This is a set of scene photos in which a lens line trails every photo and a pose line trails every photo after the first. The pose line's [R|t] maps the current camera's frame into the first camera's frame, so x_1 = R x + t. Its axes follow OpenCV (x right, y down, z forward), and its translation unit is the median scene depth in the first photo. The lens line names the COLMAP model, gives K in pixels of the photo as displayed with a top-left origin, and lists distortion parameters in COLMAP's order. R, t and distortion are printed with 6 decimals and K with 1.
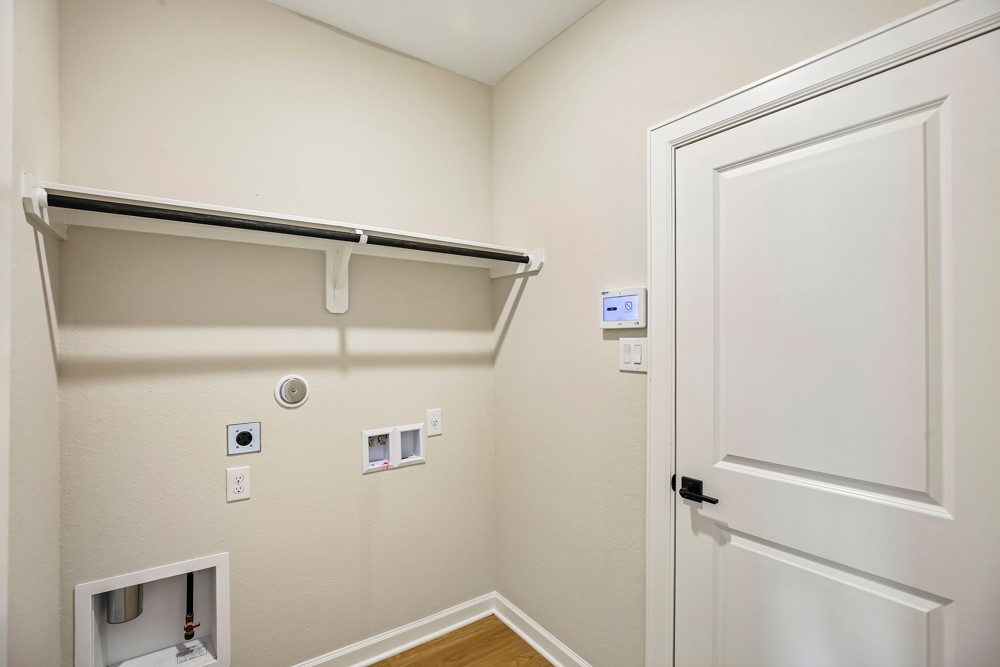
lens RADIAL K [[454.5, 0, 502.7], [0, 454.5, 340.8], [0, 0, 1]] dist [-0.023418, 0.004631]
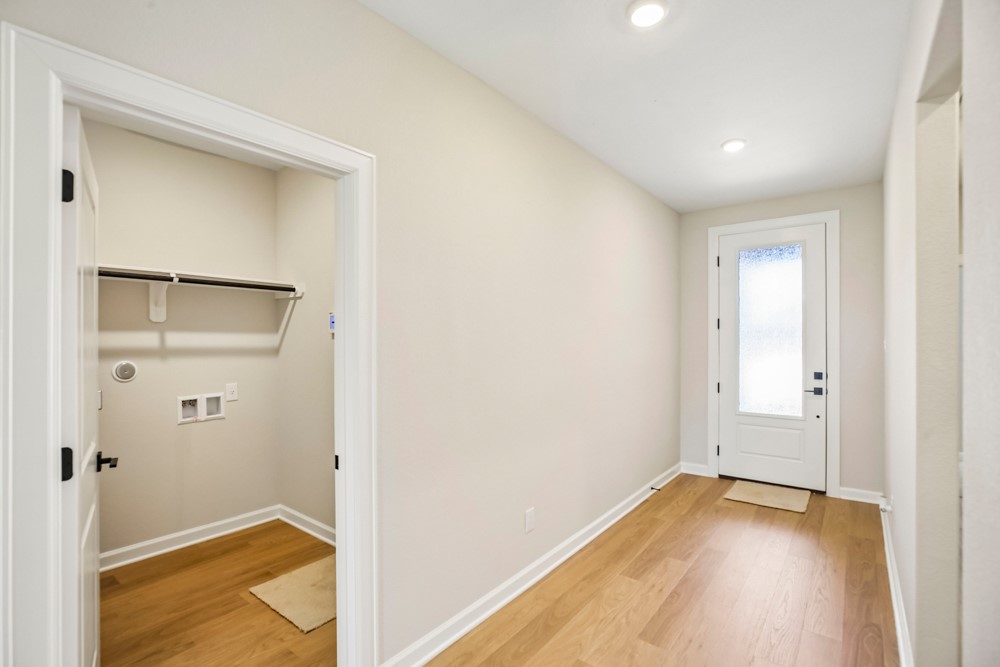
lens RADIAL K [[454.5, 0, 502.7], [0, 454.5, 340.8], [0, 0, 1]] dist [-0.023418, 0.004631]
pose [[0.957231, 0.000480, 0.289324, 0.301535], [-0.001179, 0.999997, 0.002243, 0.000055], [-0.289322, -0.002488, 0.957229, -0.770610]]
